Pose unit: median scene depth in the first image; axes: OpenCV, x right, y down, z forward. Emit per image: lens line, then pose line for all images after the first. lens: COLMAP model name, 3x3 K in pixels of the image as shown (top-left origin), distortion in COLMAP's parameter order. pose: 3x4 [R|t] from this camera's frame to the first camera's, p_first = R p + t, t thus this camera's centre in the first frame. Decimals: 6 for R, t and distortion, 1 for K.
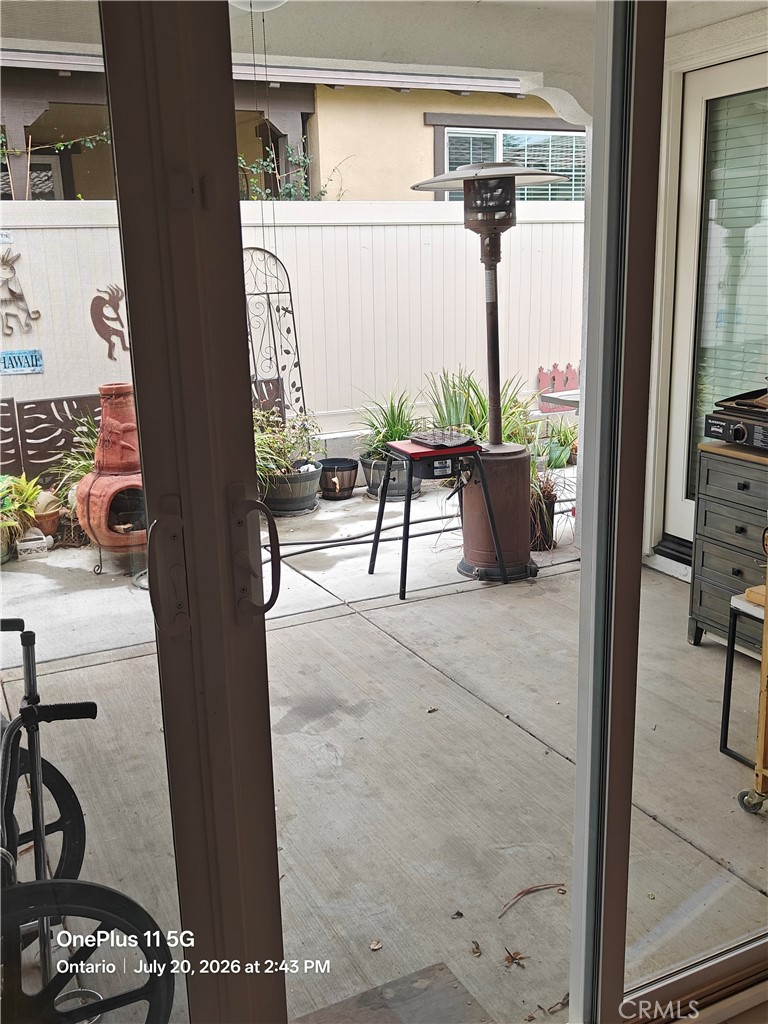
lens RADIAL K [[981.4, 0, 382.8], [0, 981.4, 510.9], [0, 0, 1]] dist [0.002466, 0.000000]
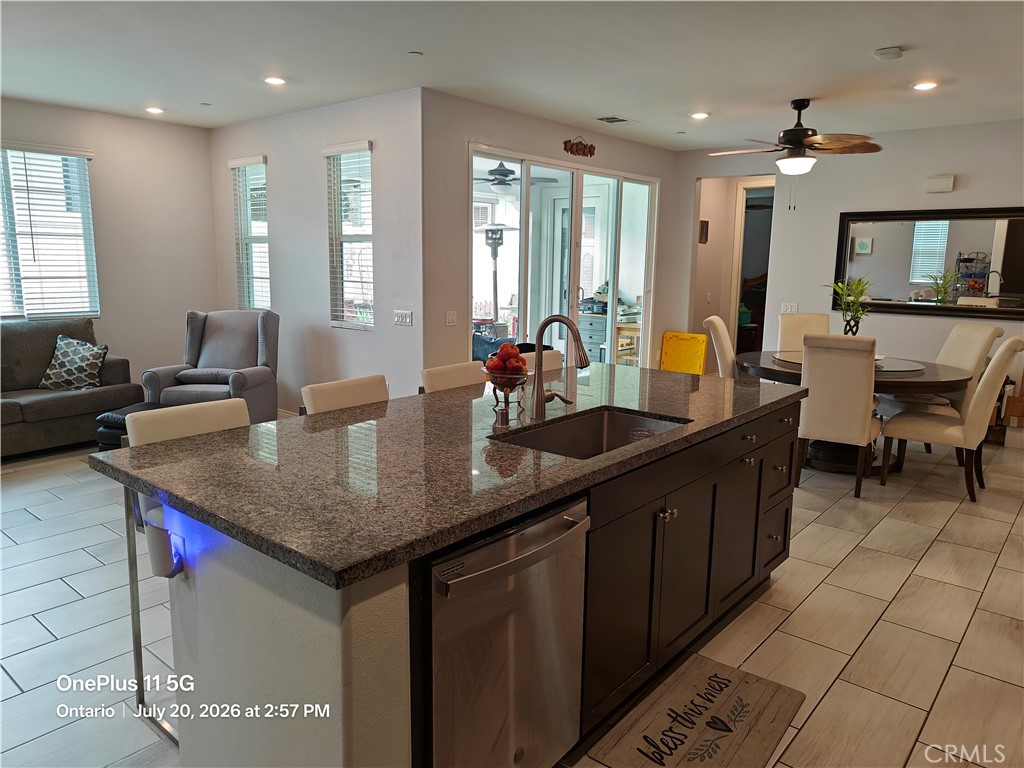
lens RADIAL K [[716.9, 0, 511.9], [0, 716.9, 383.4], [0, 0, 1]] dist [-0.001385, -0.000208]
pose [[0.918917, -0.034647, 0.392926, -0.673477], [0.071763, 0.994195, -0.080164, 0.280346], [-0.387868, 0.101862, 0.916069, -0.882399]]
